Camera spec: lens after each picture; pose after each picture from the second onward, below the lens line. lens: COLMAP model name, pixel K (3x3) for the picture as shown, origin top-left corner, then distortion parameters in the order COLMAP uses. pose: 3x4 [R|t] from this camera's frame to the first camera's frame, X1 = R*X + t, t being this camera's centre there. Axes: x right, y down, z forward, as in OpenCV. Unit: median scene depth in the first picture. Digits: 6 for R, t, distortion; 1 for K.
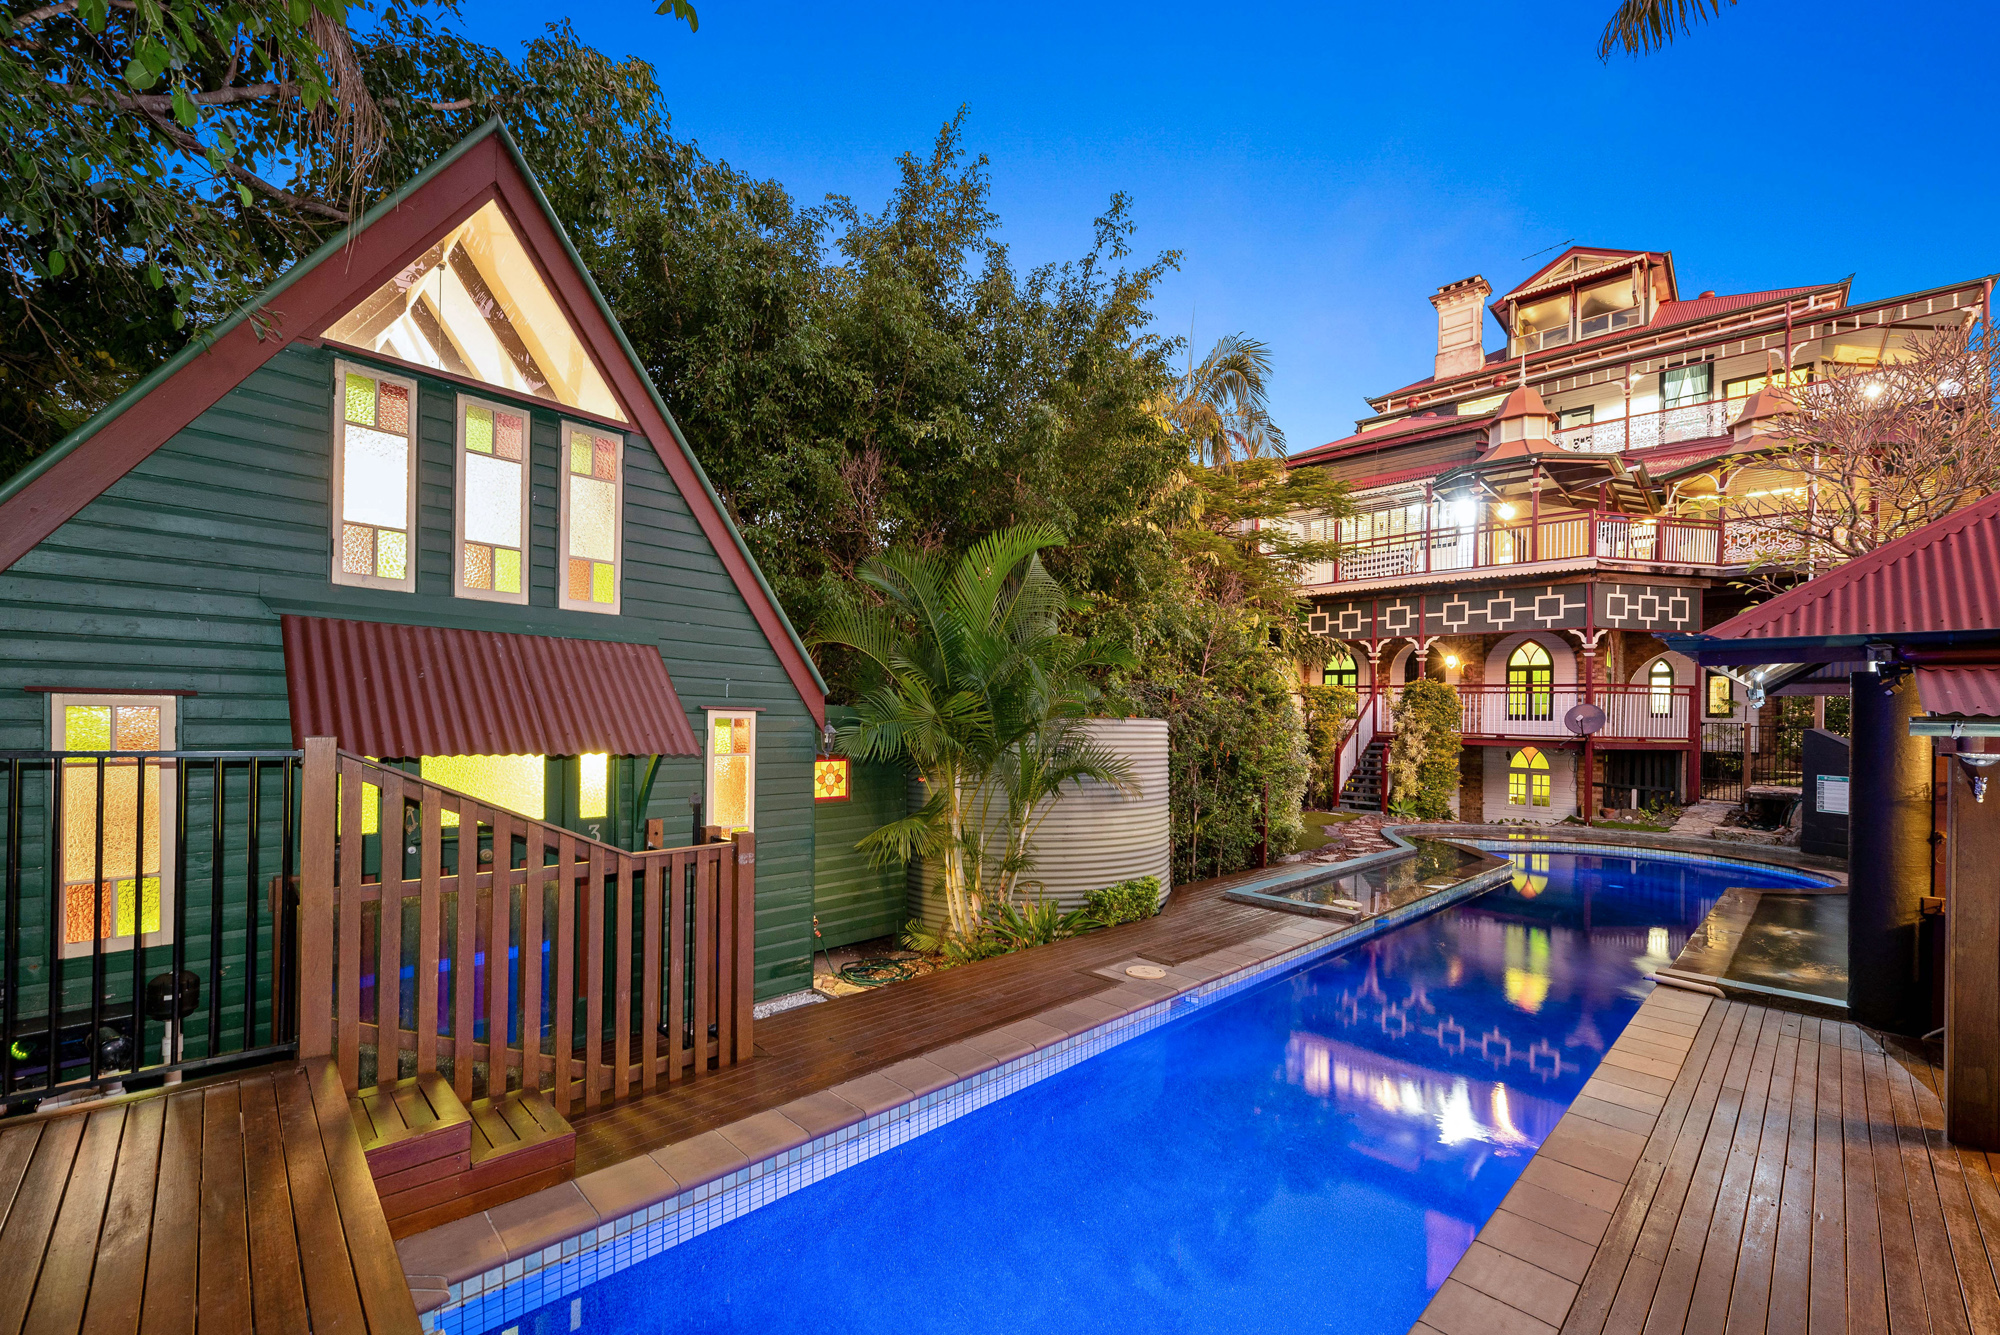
lens RADIAL K [[795.8, 0, 1002.8], [0, 795.8, 724.3], [0, 0, 1]] dist [0.000083, -0.000137]
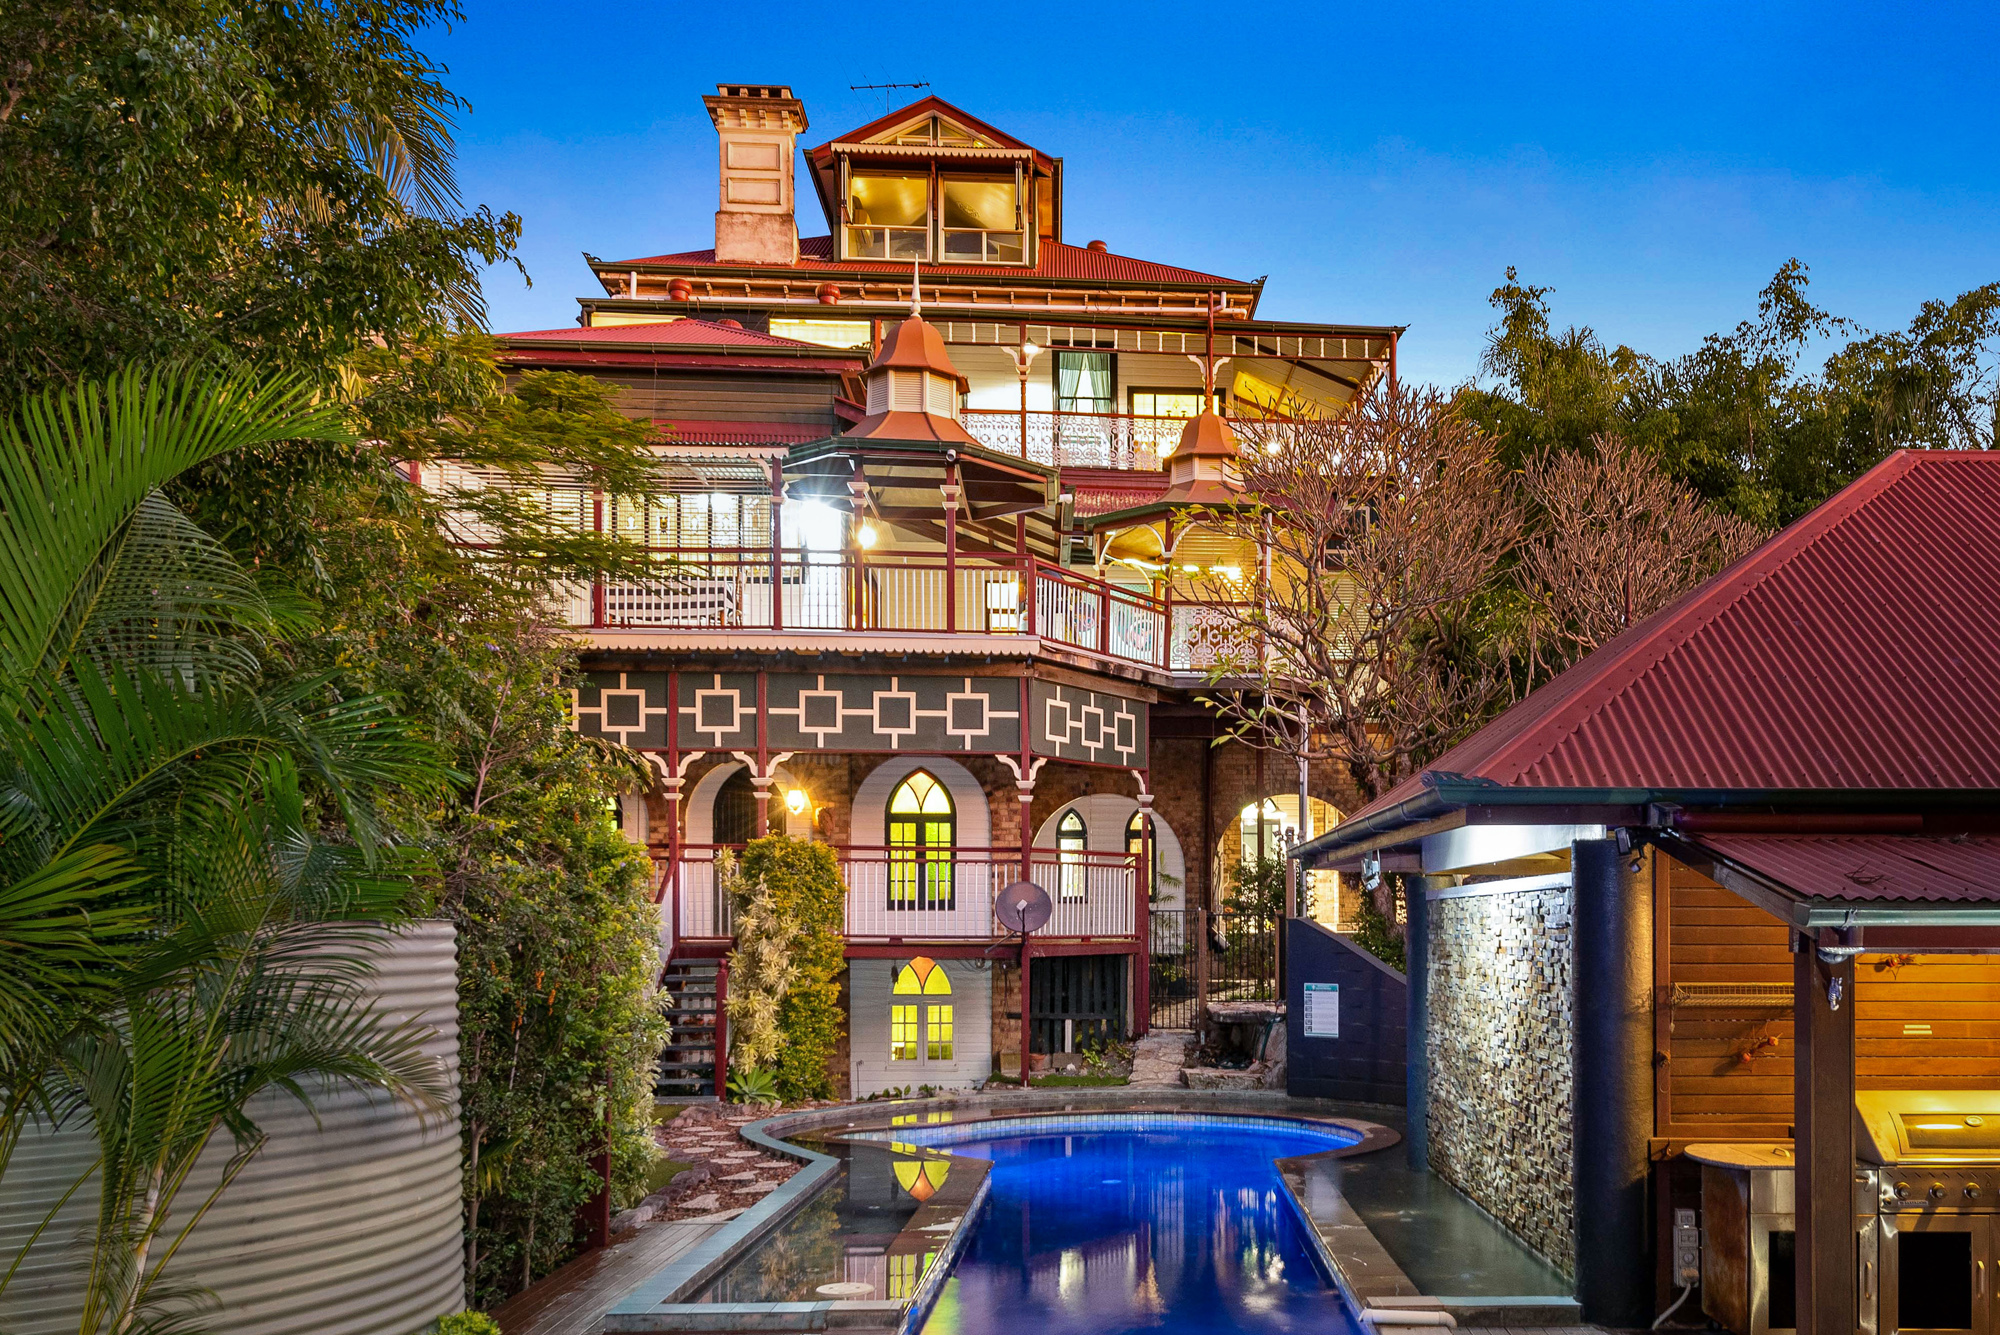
lens RADIAL K [[1653.8, 0, 999.9], [0, 1653.8, 916.5], [0, 0, 1]] dist [0.013504, -0.006279]
pose [[0.669752, -0.015599, 0.742421, -0.179307], [0.017262, 0.999836, 0.005435, -0.005874], [-0.742384, 0.009175, 0.669912, 0.170552]]
